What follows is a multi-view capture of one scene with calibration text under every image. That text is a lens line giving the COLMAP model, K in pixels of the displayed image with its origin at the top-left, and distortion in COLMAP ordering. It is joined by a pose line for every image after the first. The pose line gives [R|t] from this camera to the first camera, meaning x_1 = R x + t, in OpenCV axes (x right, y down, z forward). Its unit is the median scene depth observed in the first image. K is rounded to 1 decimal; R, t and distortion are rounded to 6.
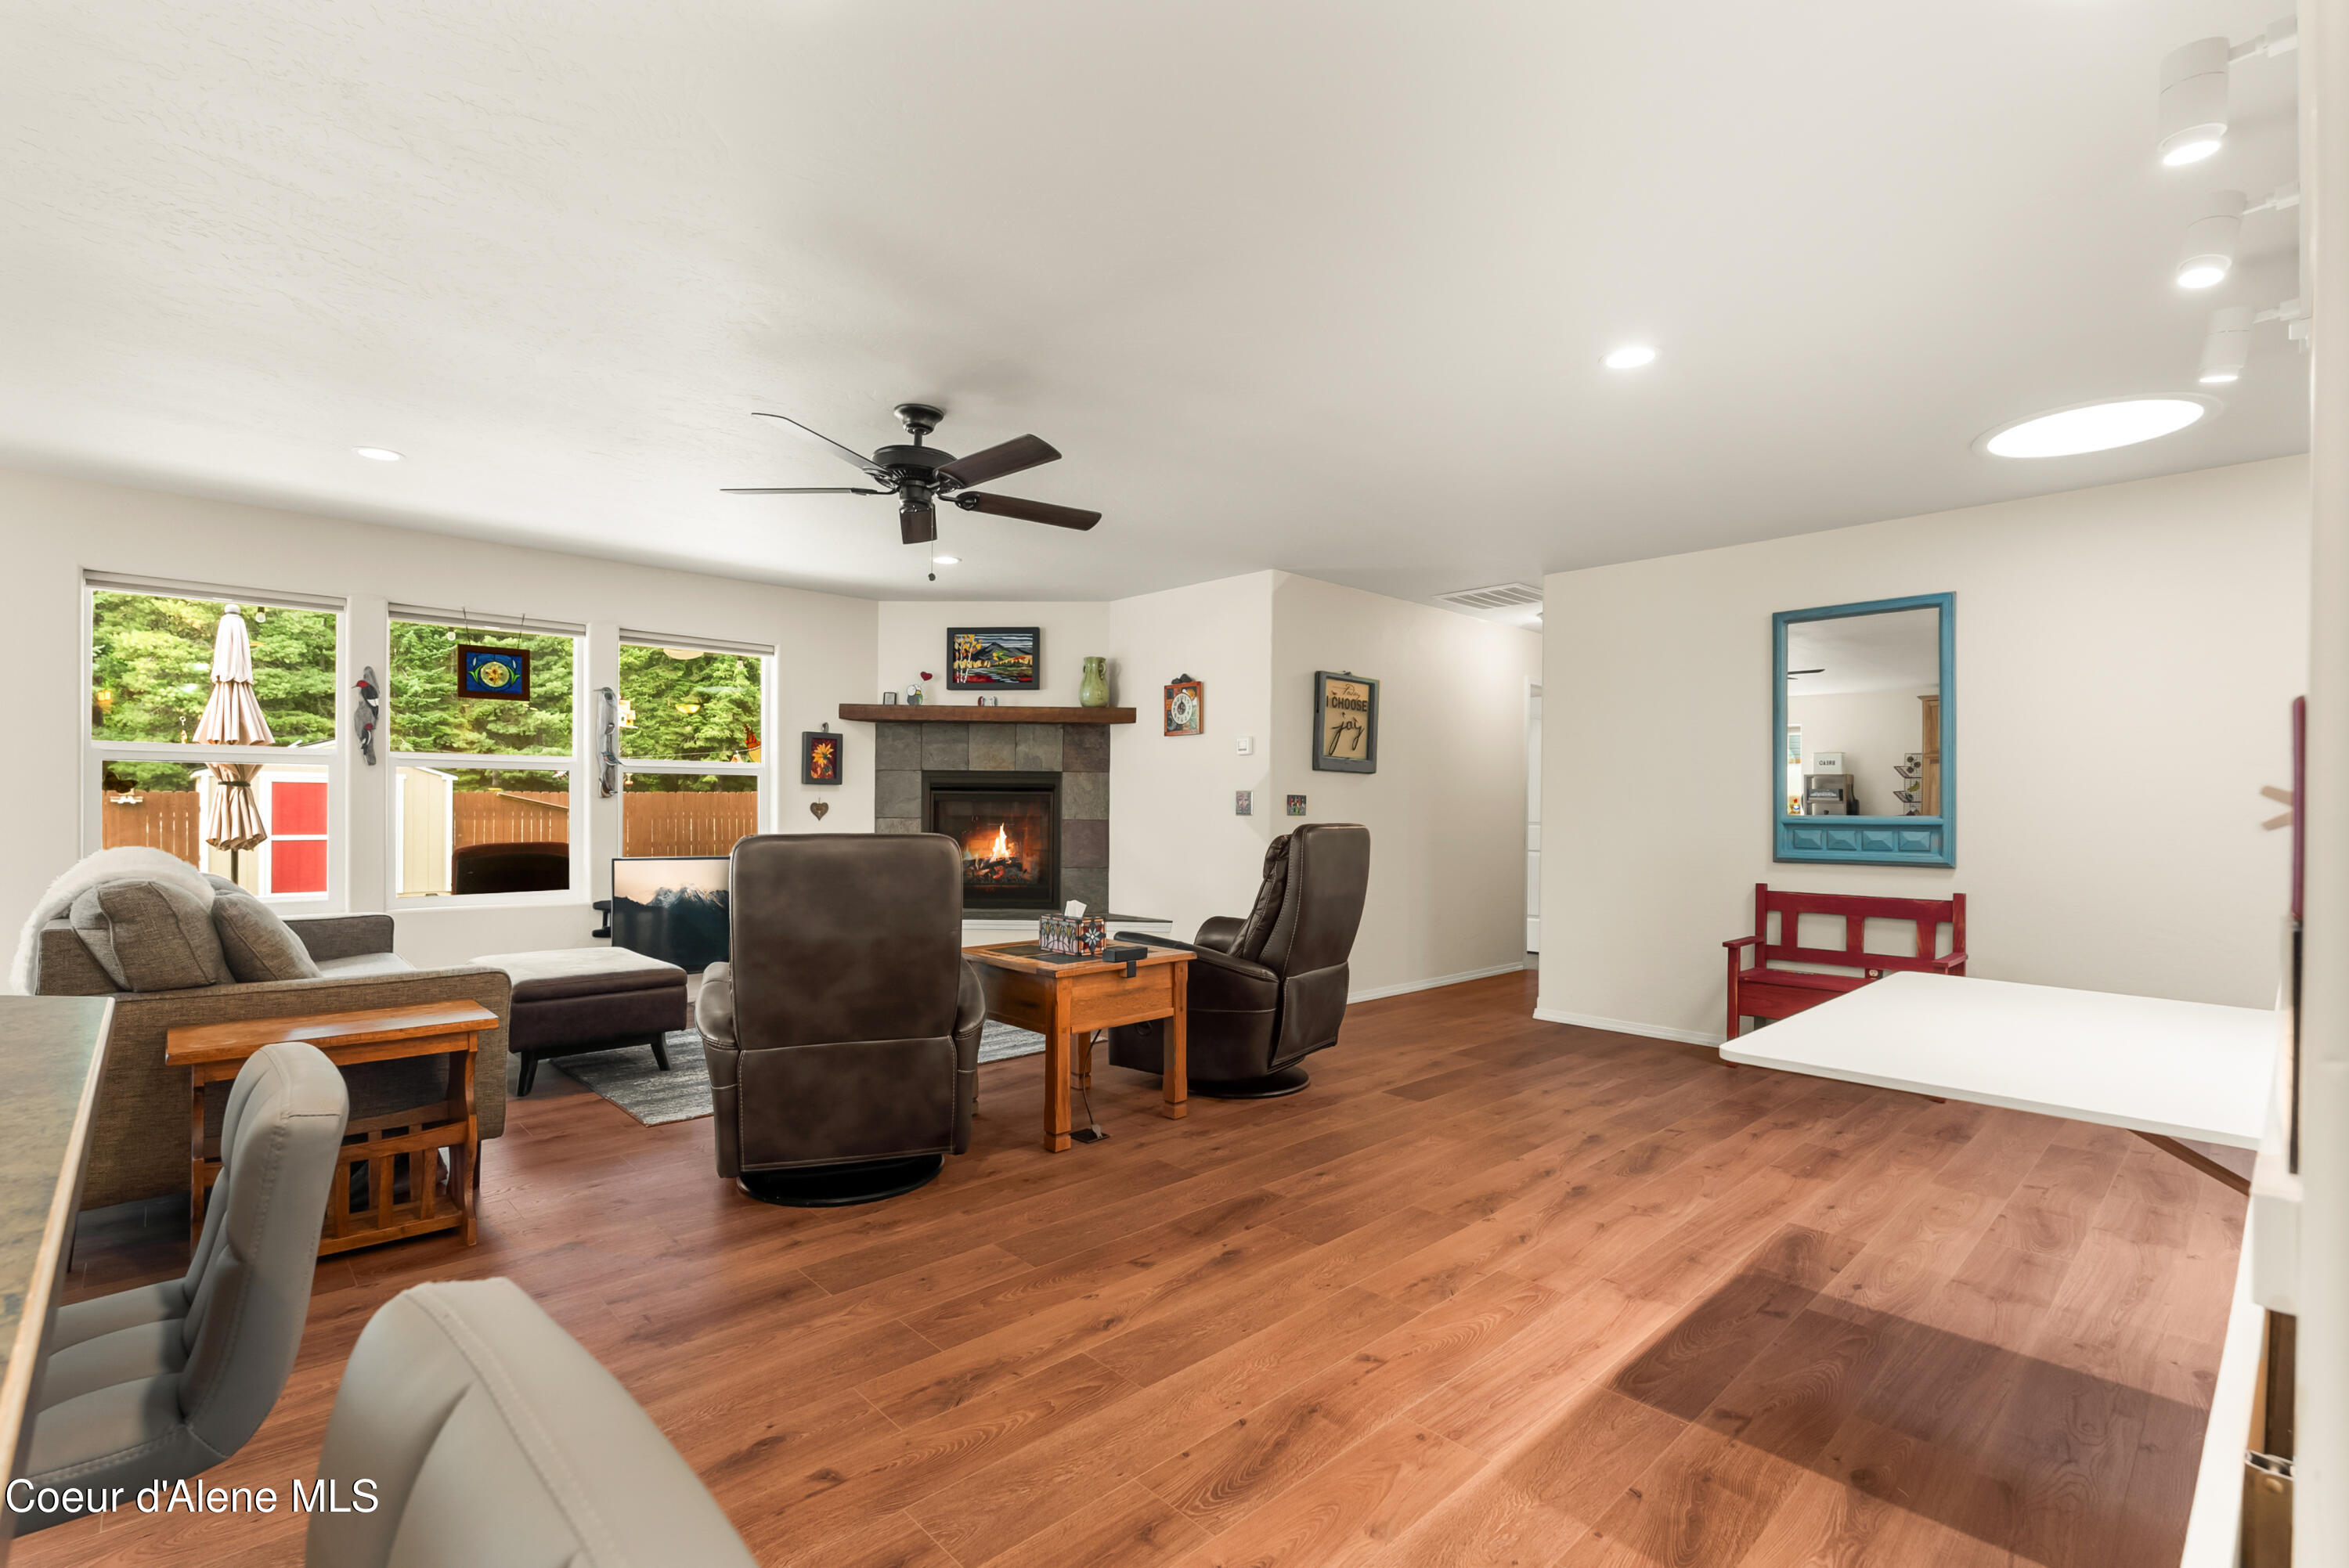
lens RADIAL K [[1069.8, 0, 1167.3], [0, 1069.8, 806.3], [0, 0, 1]] dist [-0.002770, -0.000061]
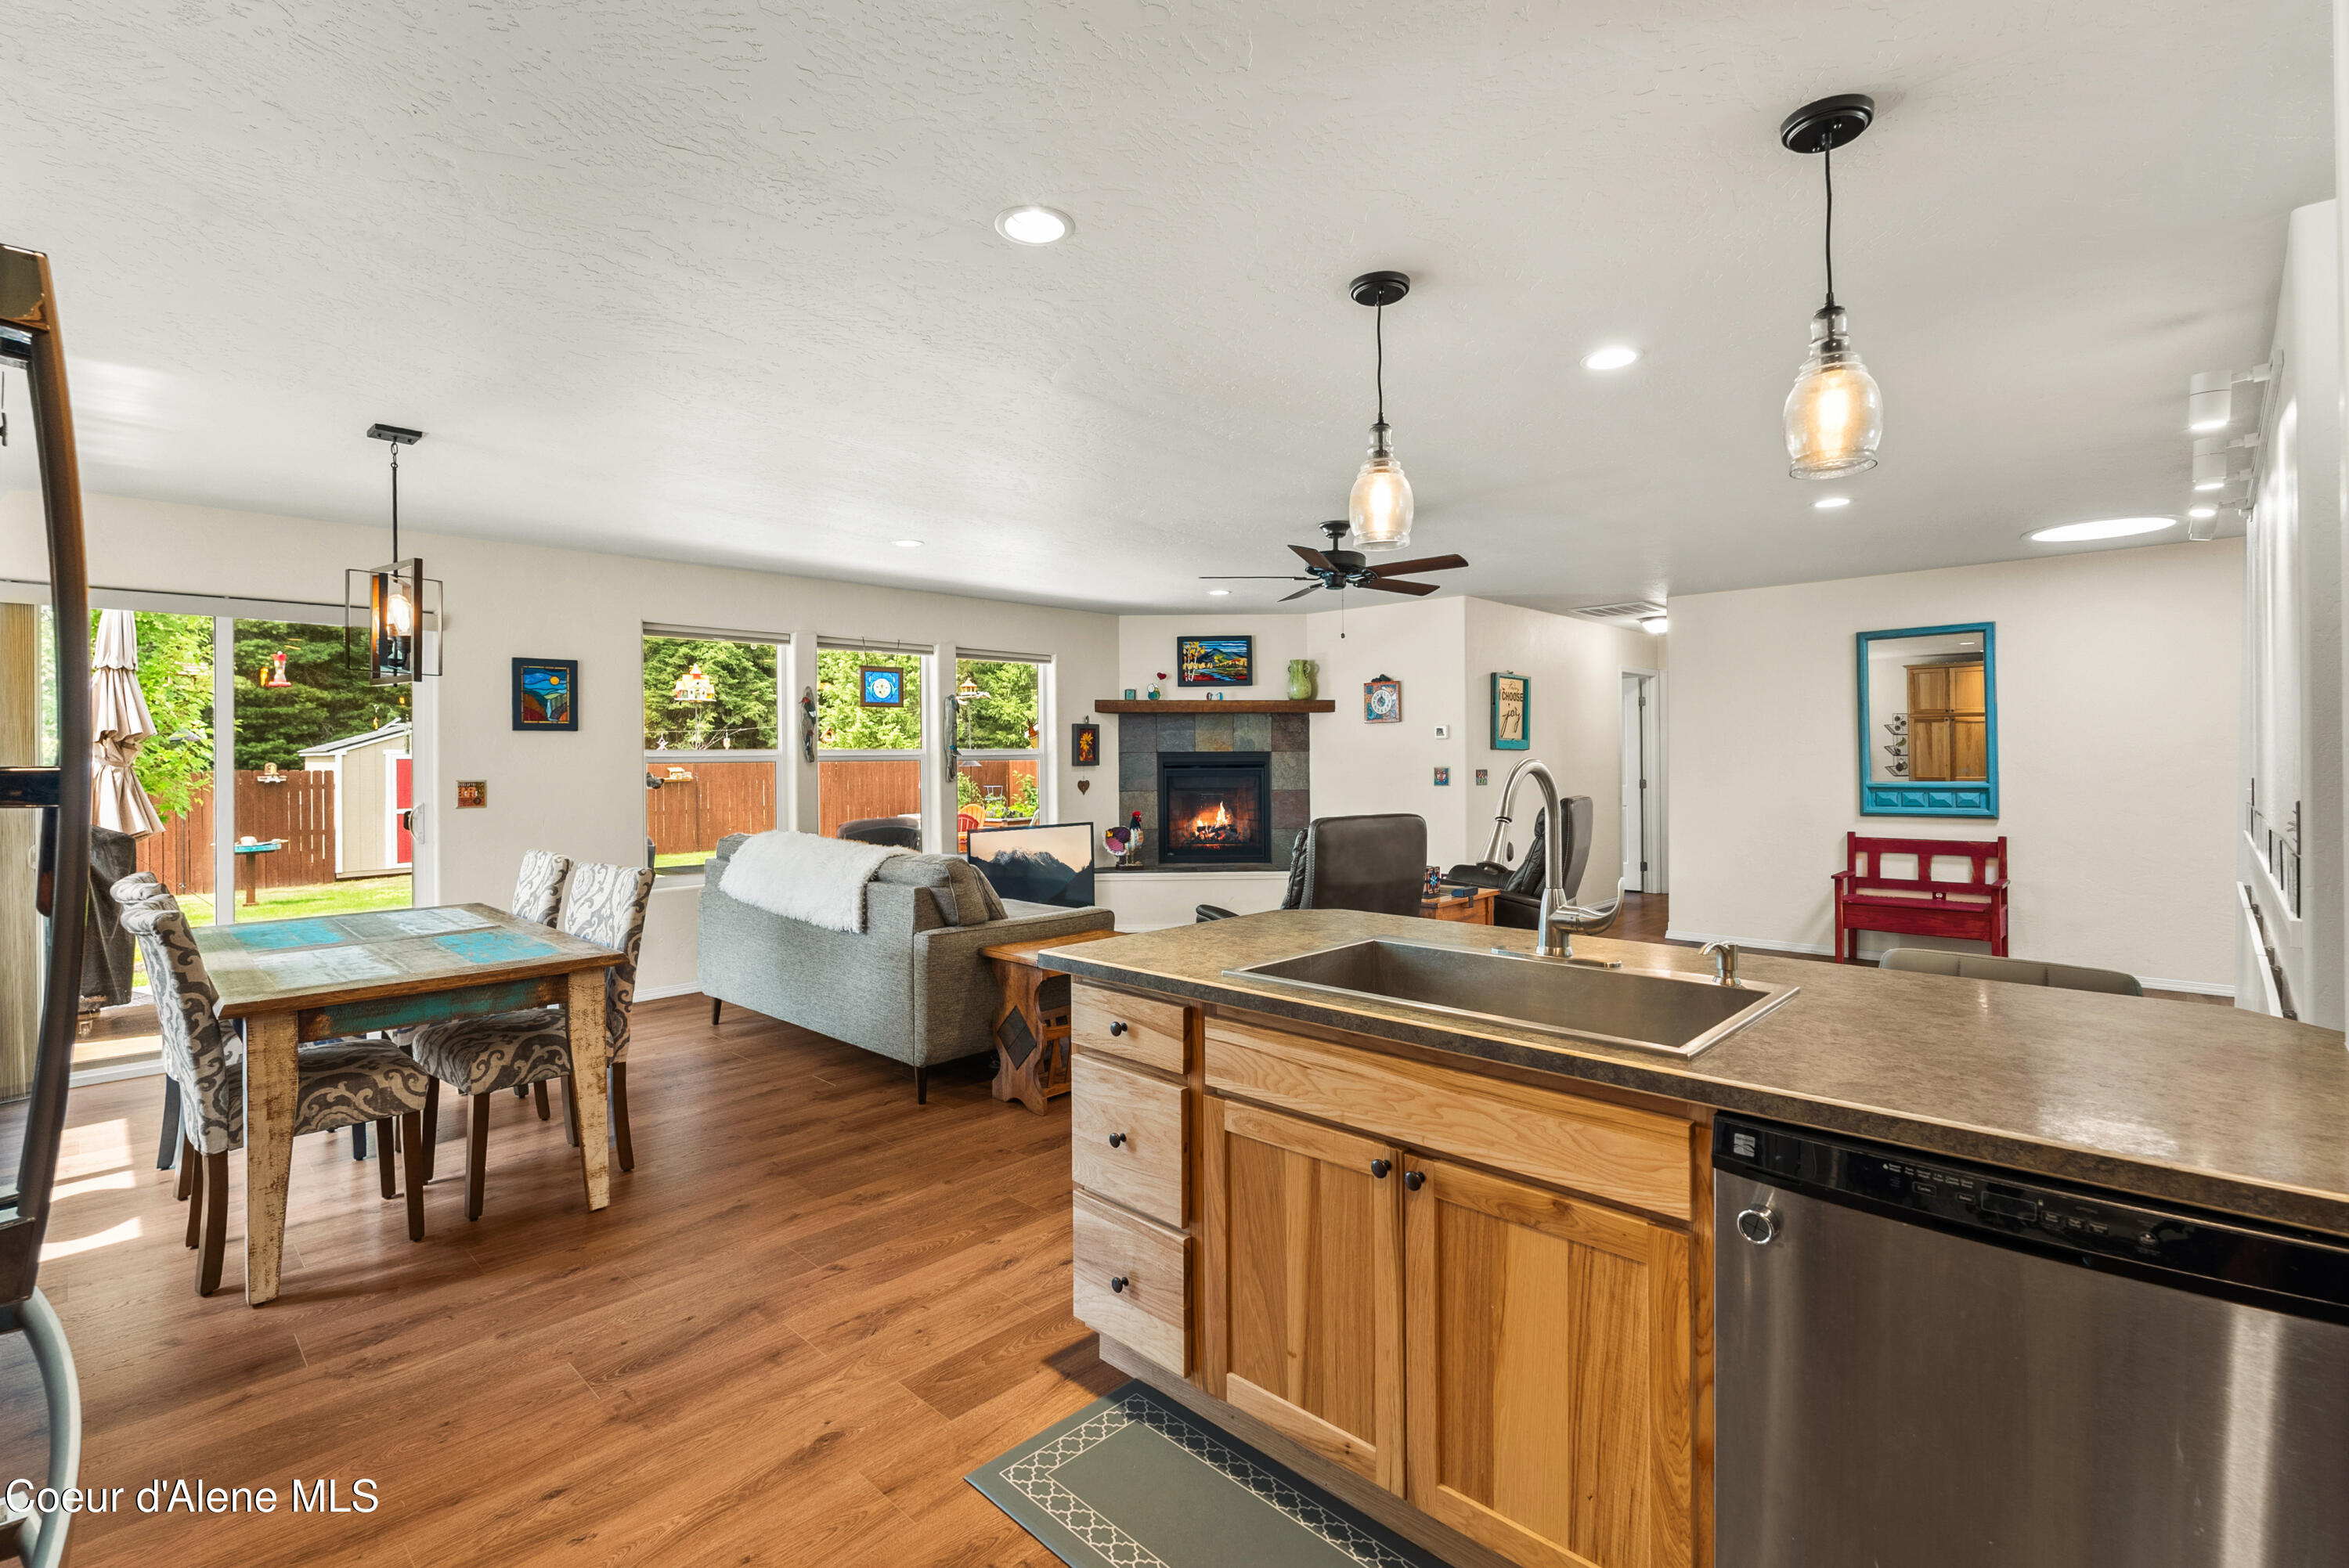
lens RADIAL K [[1065.1, 0, 1164.3], [0, 1065.1, 755.4], [0, 0, 1]] dist [-0.003563, -0.000136]
pose [[0.998883, -0.017032, 0.044071, -0.286205], [0.017136, 0.999851, -0.001992, -0.028368], [-0.044031, 0.002745, 0.999026, -0.238088]]
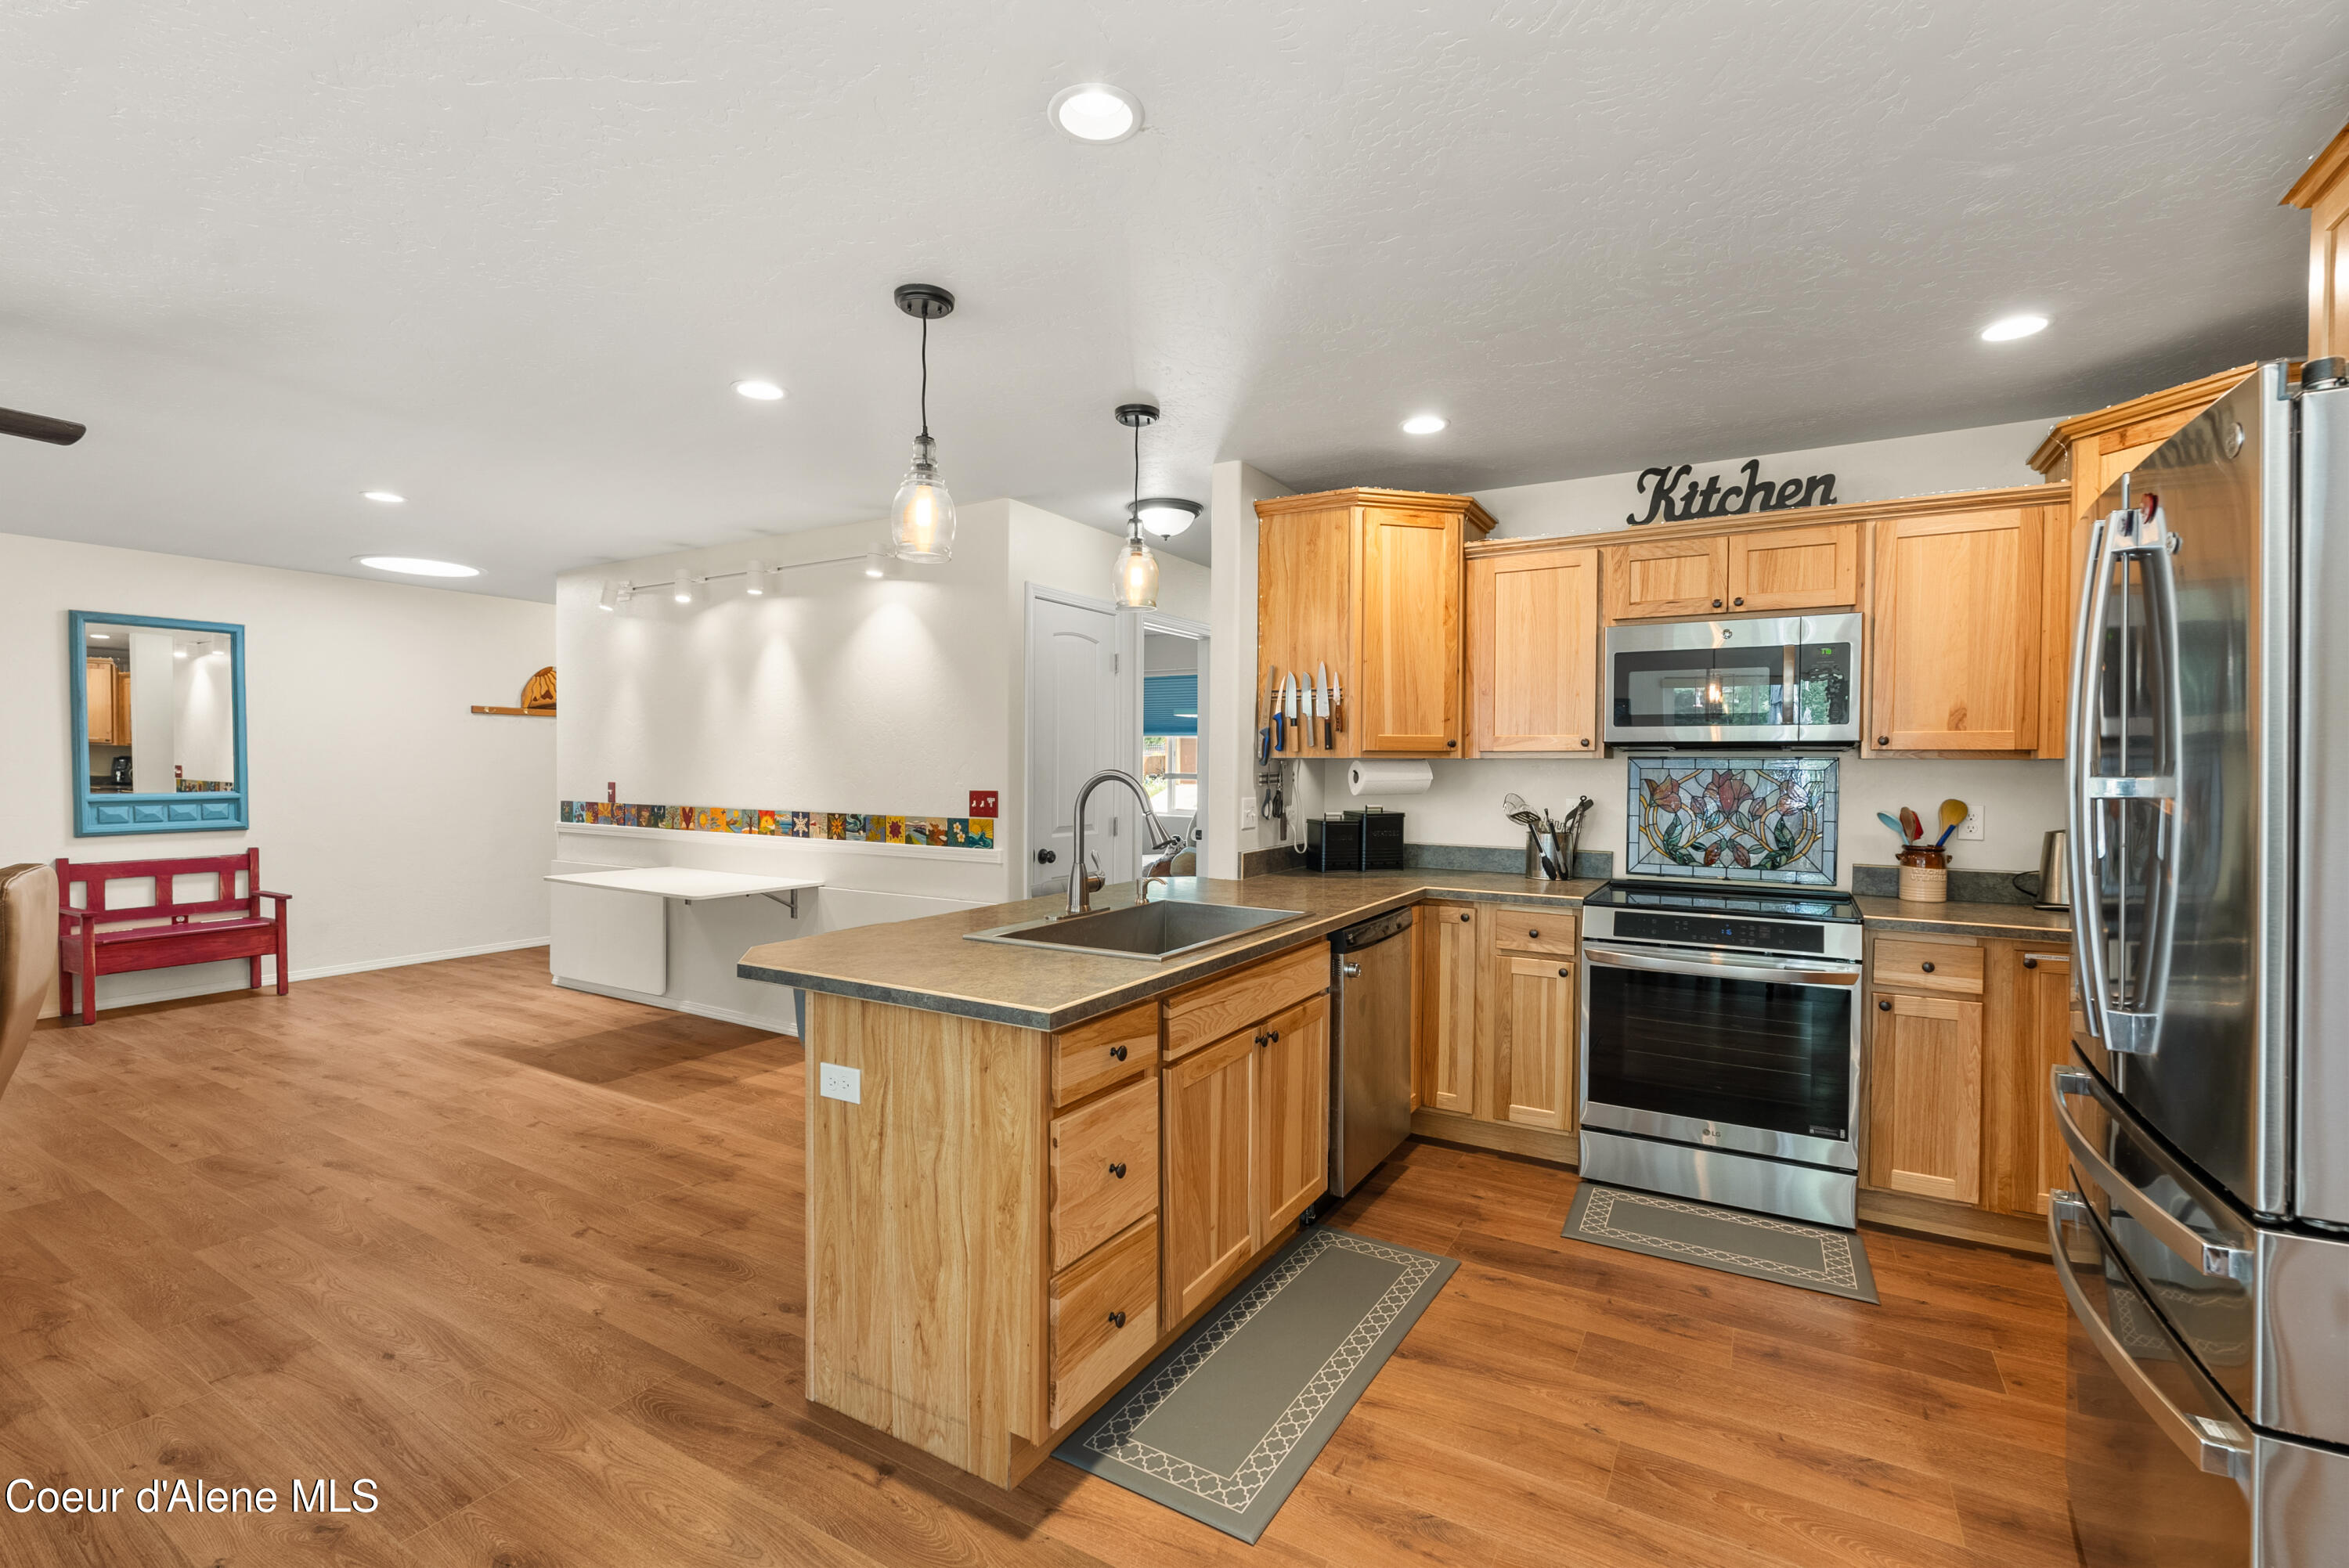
lens RADIAL K [[1031.1, 0, 1176.7], [0, 1031.1, 784.8], [0, 0, 1]] dist [-0.005438, -0.000019]
pose [[-0.276909, -0.030796, 0.960403, -0.577243], [-0.008518, 0.999526, 0.029595, -0.032690], [-0.960858, 0.000014, -0.277040, 0.154956]]
